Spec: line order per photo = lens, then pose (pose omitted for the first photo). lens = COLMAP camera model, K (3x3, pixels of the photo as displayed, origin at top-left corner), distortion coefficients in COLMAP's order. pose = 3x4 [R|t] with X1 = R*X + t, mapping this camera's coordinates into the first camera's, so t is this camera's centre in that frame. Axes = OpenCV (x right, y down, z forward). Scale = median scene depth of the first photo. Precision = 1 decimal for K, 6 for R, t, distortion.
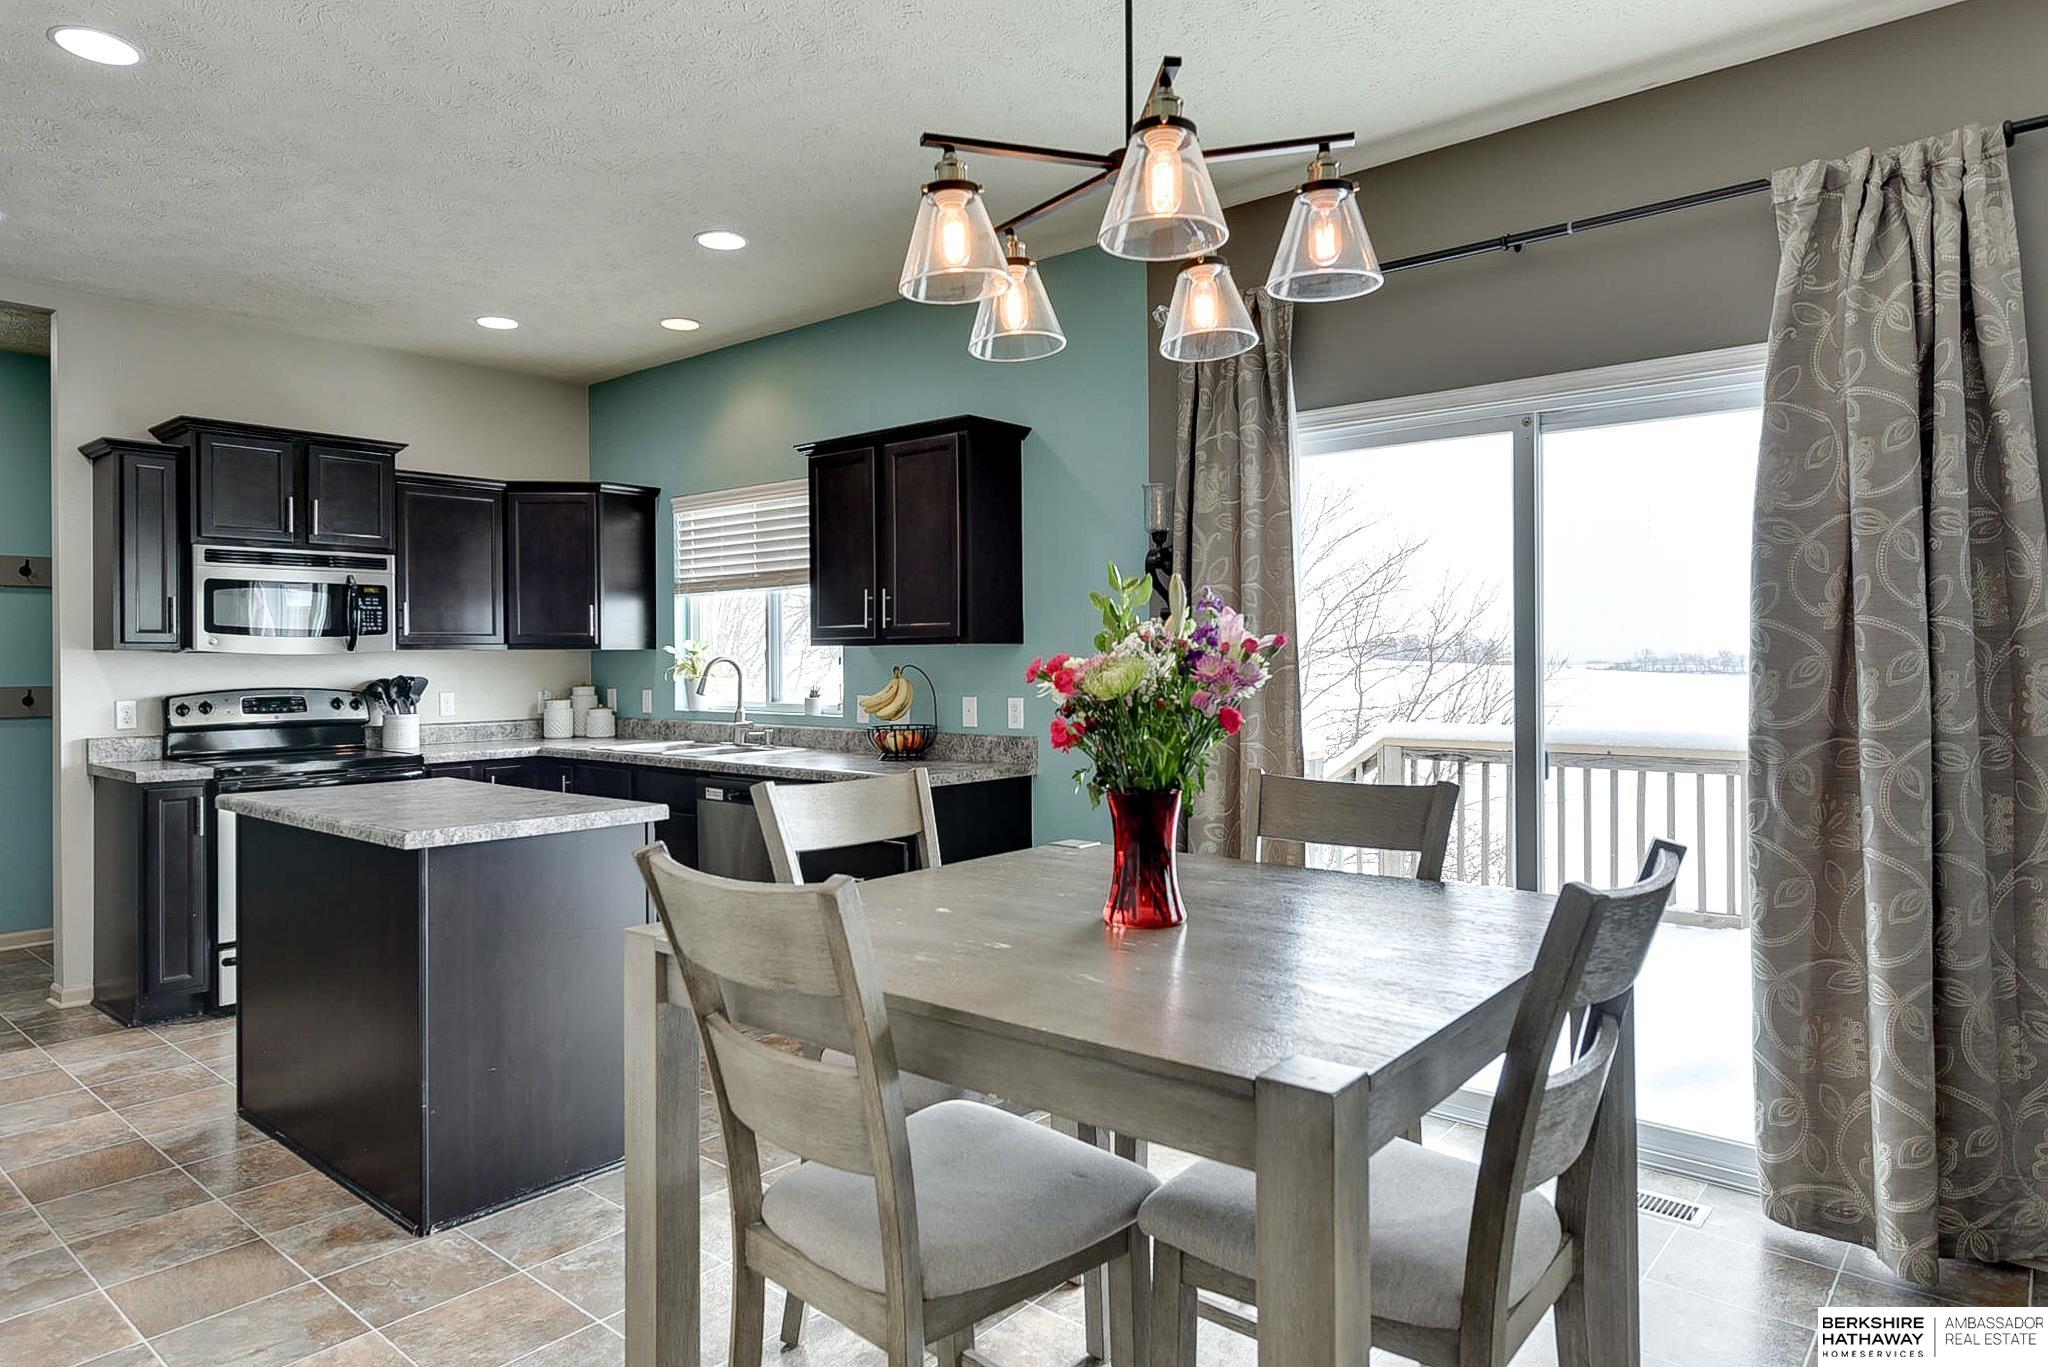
lens RADIAL K [[1245.4, 0, 1018.4], [0, 1245.4, 656.9], [0, 0, 1]] dist [0.001642, 0.000372]
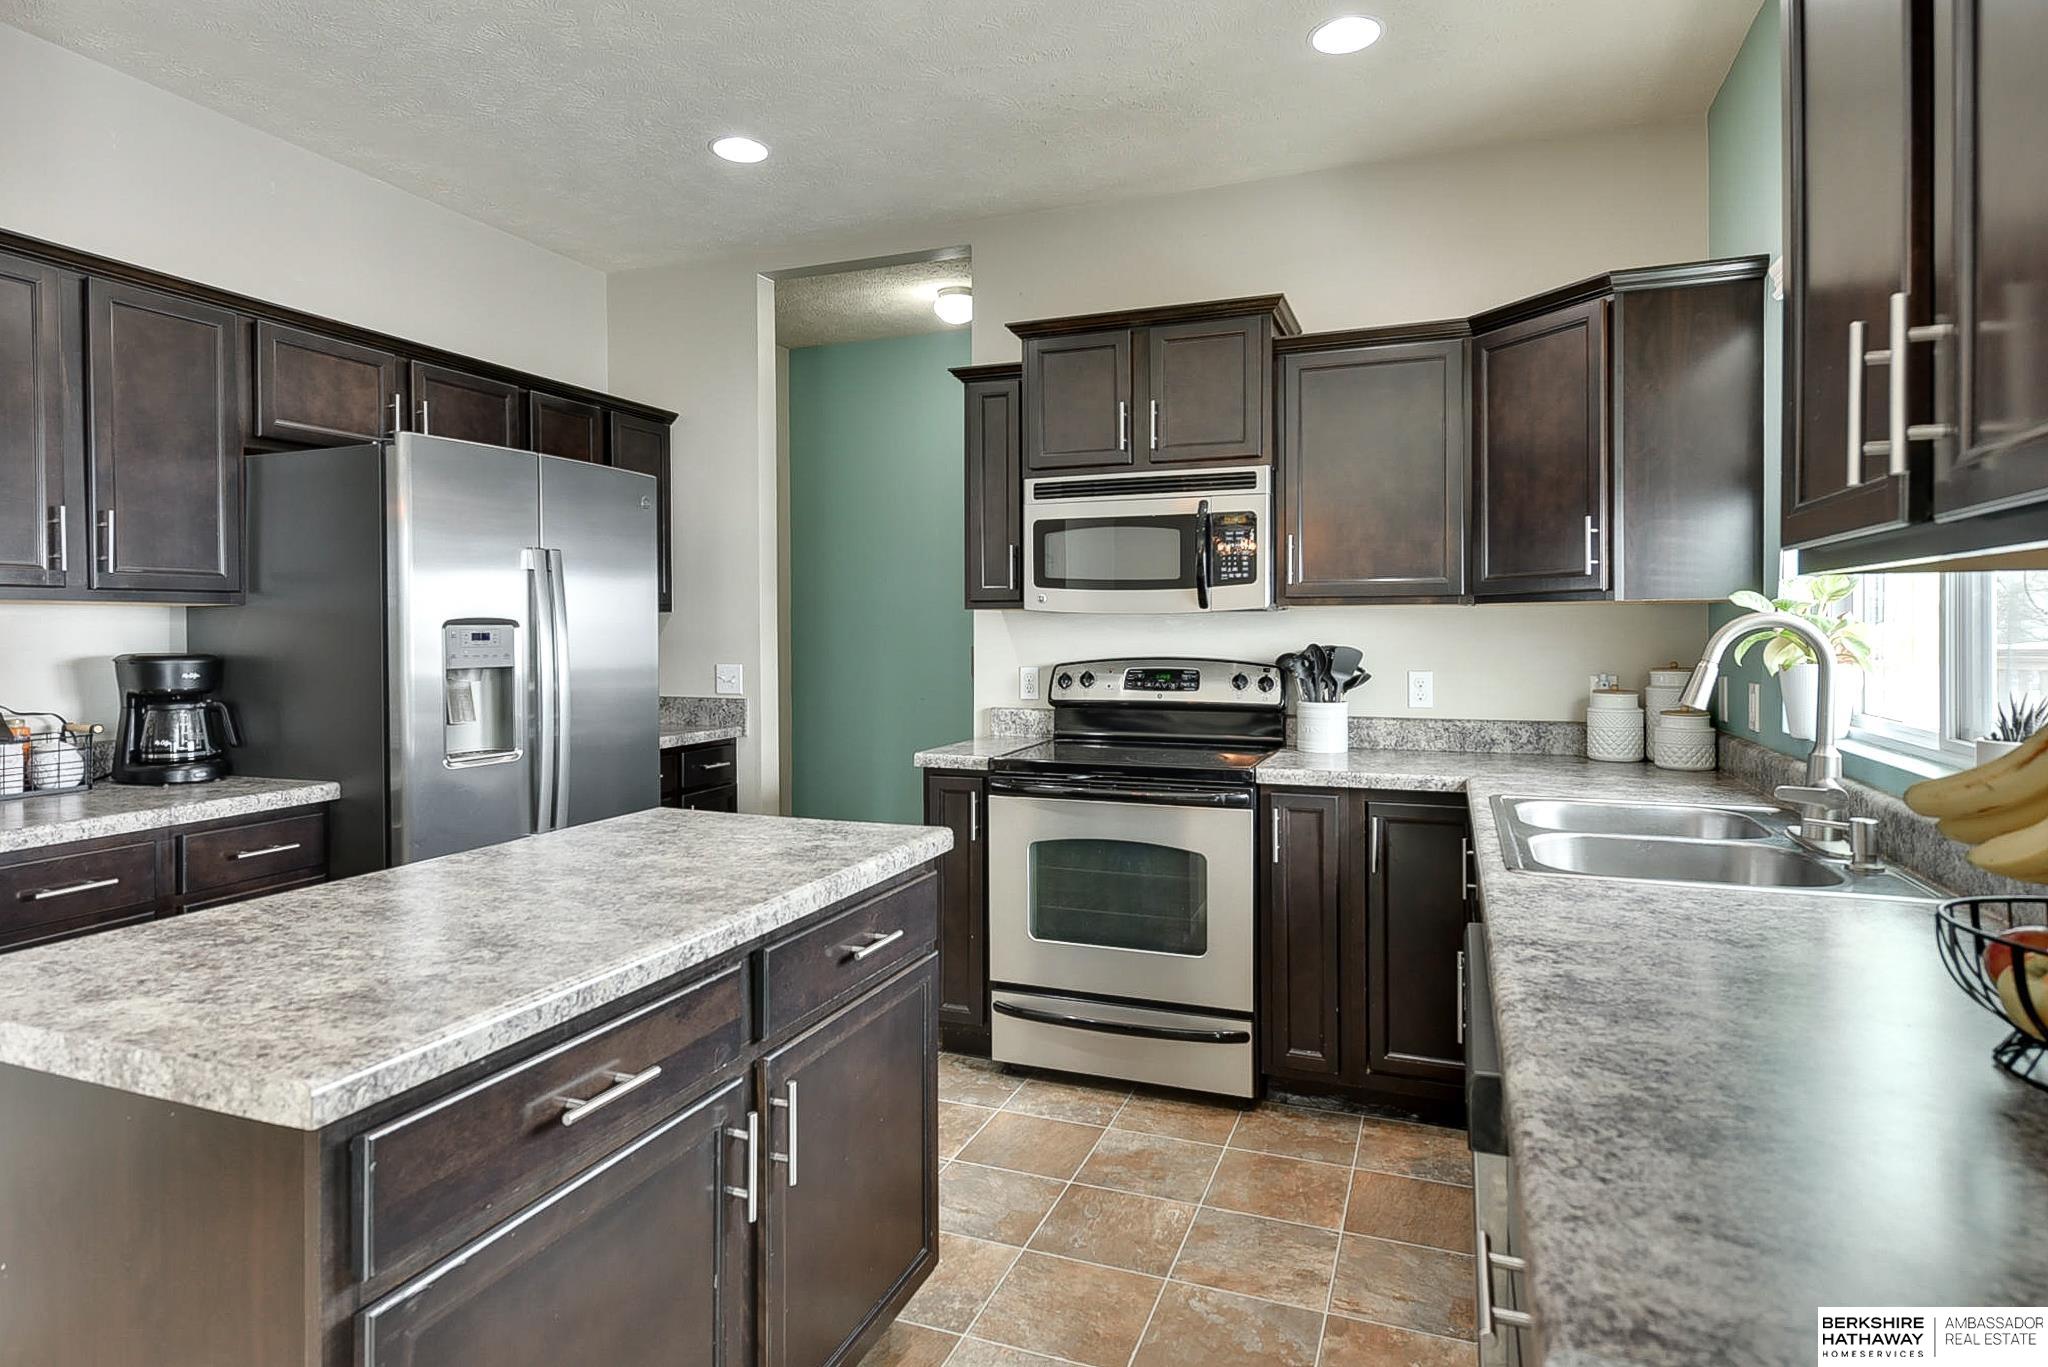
lens RADIAL K [[1094.9, 0, 1015.0], [0, 1094.9, 640.9], [0, 0, 1]] dist [0.013282, -0.000240]
pose [[0.325533, 0.014187, -0.945424, 0.015288], [-0.000042, 0.999888, 0.014990, 0.004226], [0.945531, -0.004840, 0.325497, 0.682514]]
